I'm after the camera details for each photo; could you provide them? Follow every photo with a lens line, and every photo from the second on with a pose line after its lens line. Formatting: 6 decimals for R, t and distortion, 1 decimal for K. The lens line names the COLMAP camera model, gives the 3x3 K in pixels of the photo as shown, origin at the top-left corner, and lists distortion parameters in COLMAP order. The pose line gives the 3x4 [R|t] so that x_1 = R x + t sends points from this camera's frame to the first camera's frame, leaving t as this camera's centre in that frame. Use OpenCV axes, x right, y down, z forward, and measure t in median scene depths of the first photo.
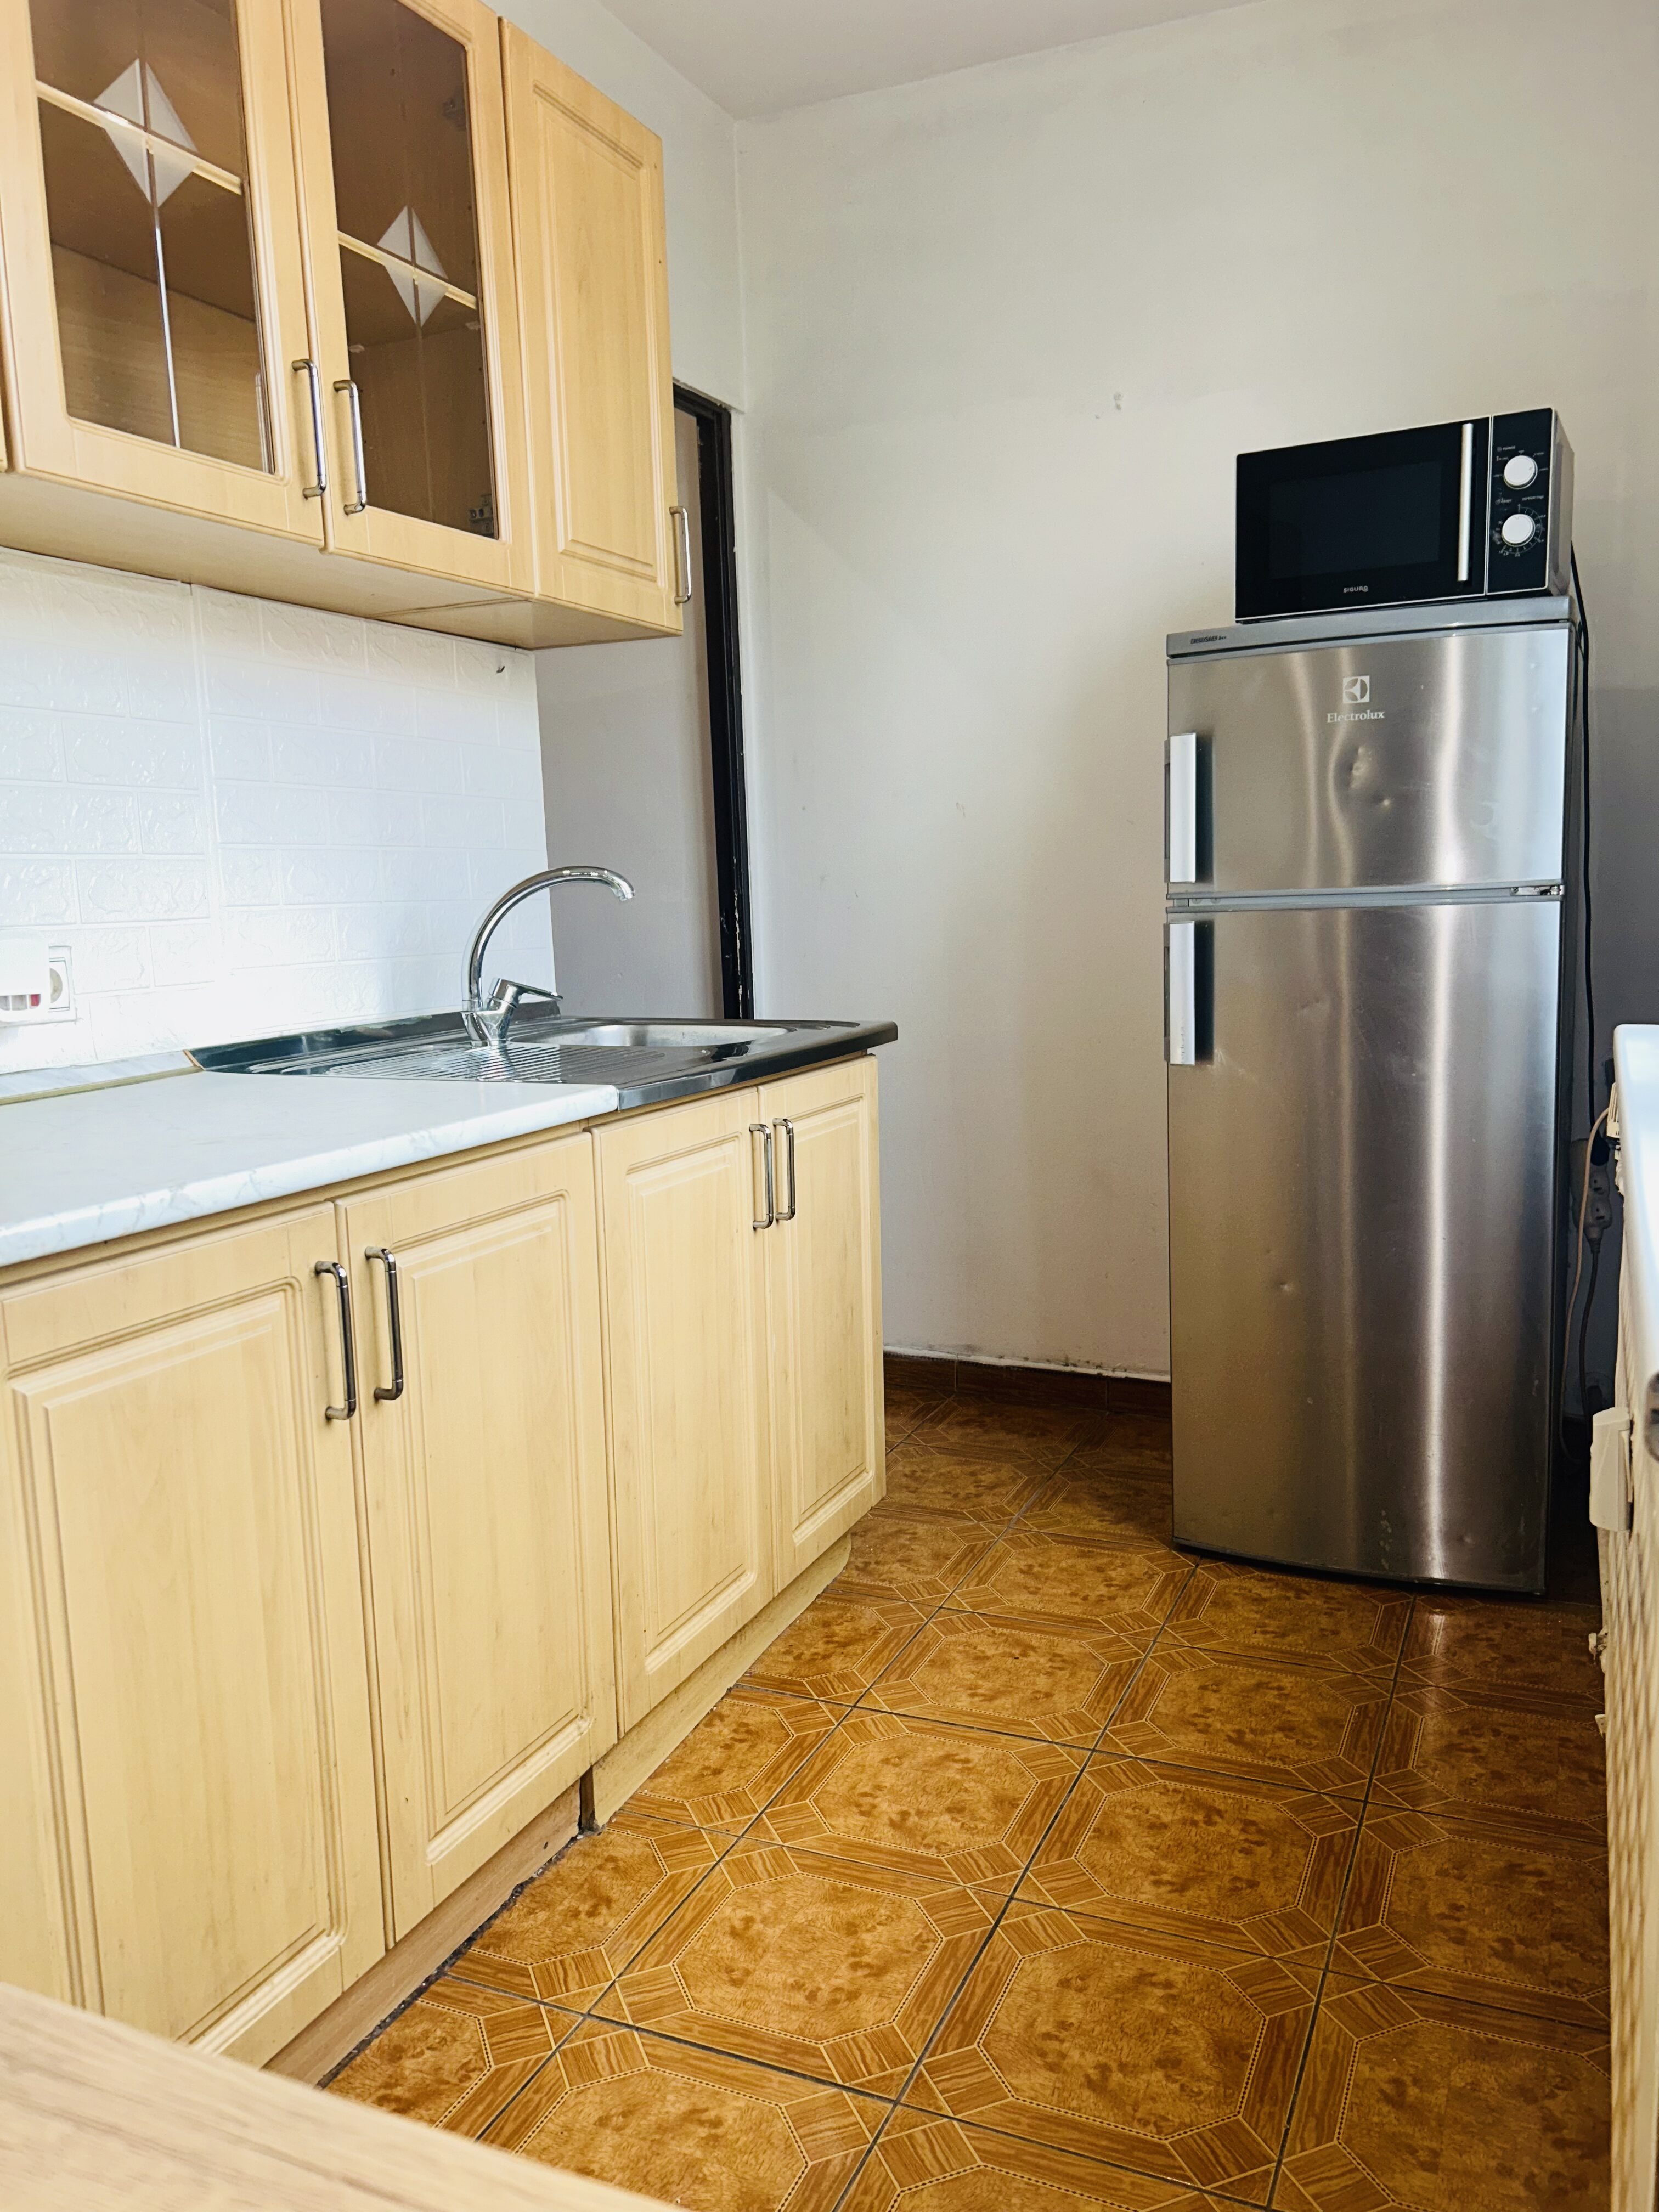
lens RADIAL K [[1705.1, 0, 829.5], [0, 1705.1, 1106.0], [0, 0, 1]] dist [-0.001370, -0.001874]
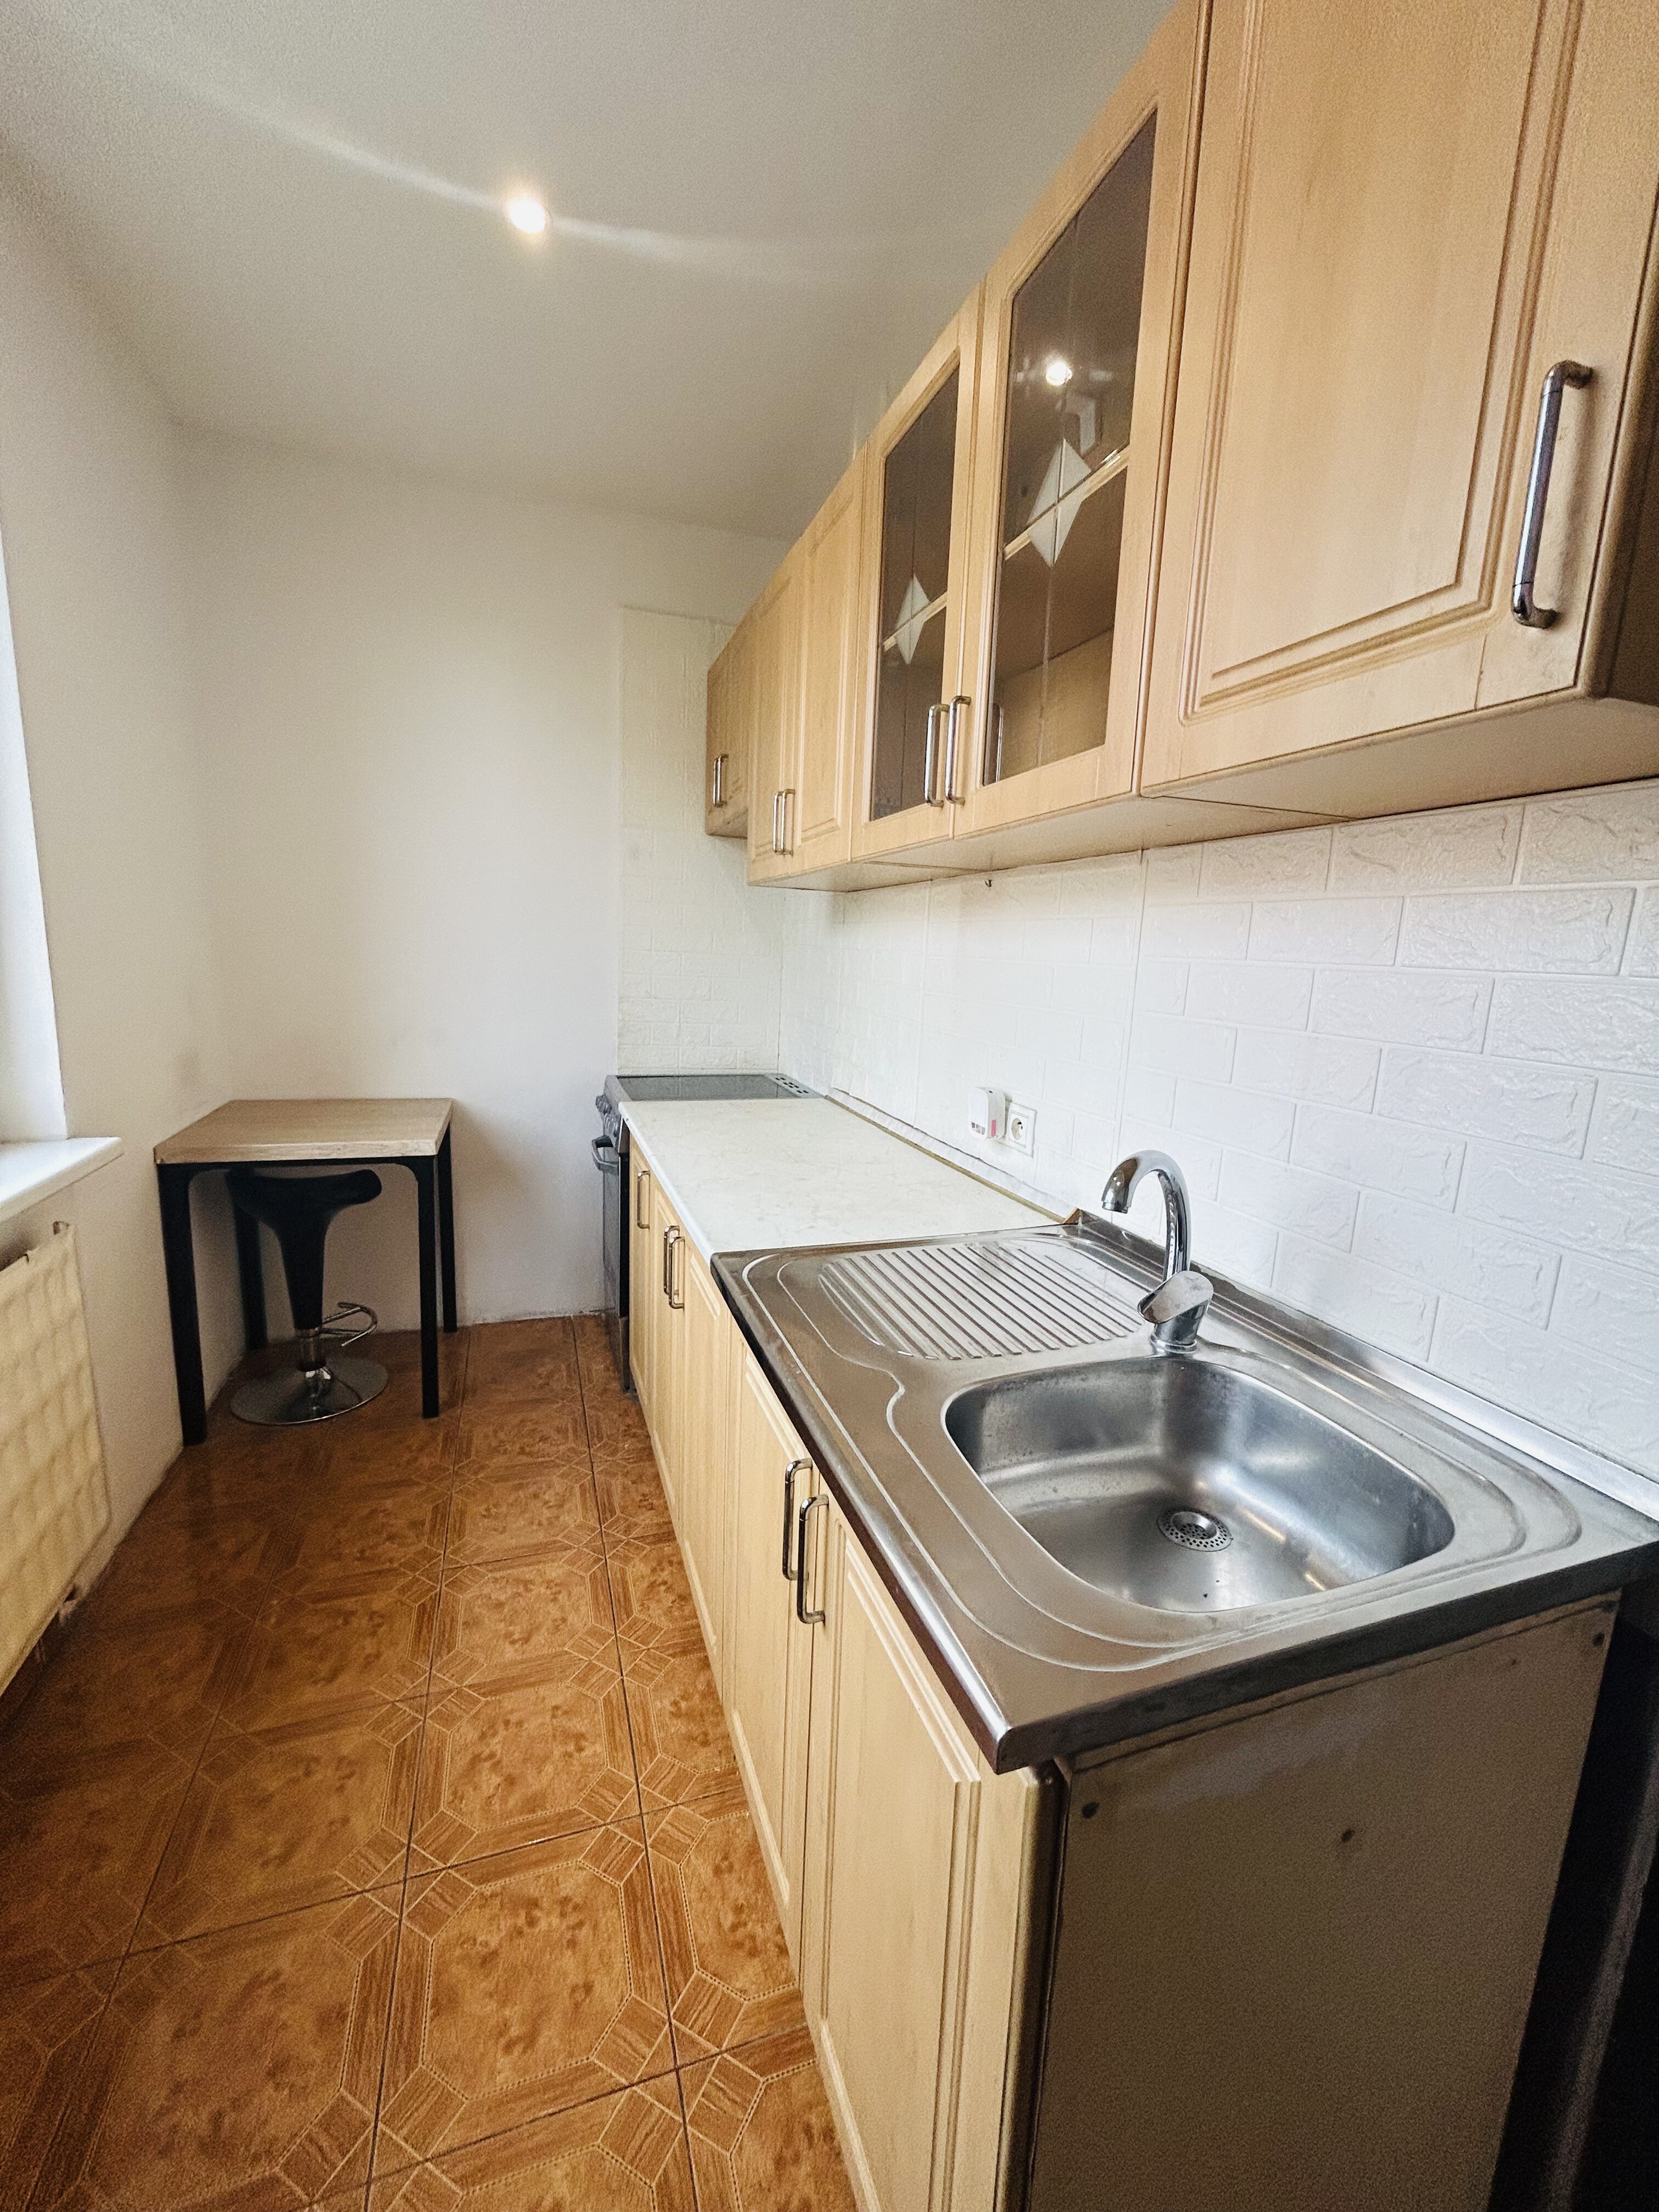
lens RADIAL K [[902.9, 0, 836.4], [0, 902.9, 1104.0], [0, 0, 1]] dist [-0.001145, 0.000165]
pose [[-0.731215, 0.108149, -0.673520, 0.269711], [-0.116399, 0.953091, 0.279410, -0.332981], [0.672143, 0.282705, -0.684326, 1.552224]]
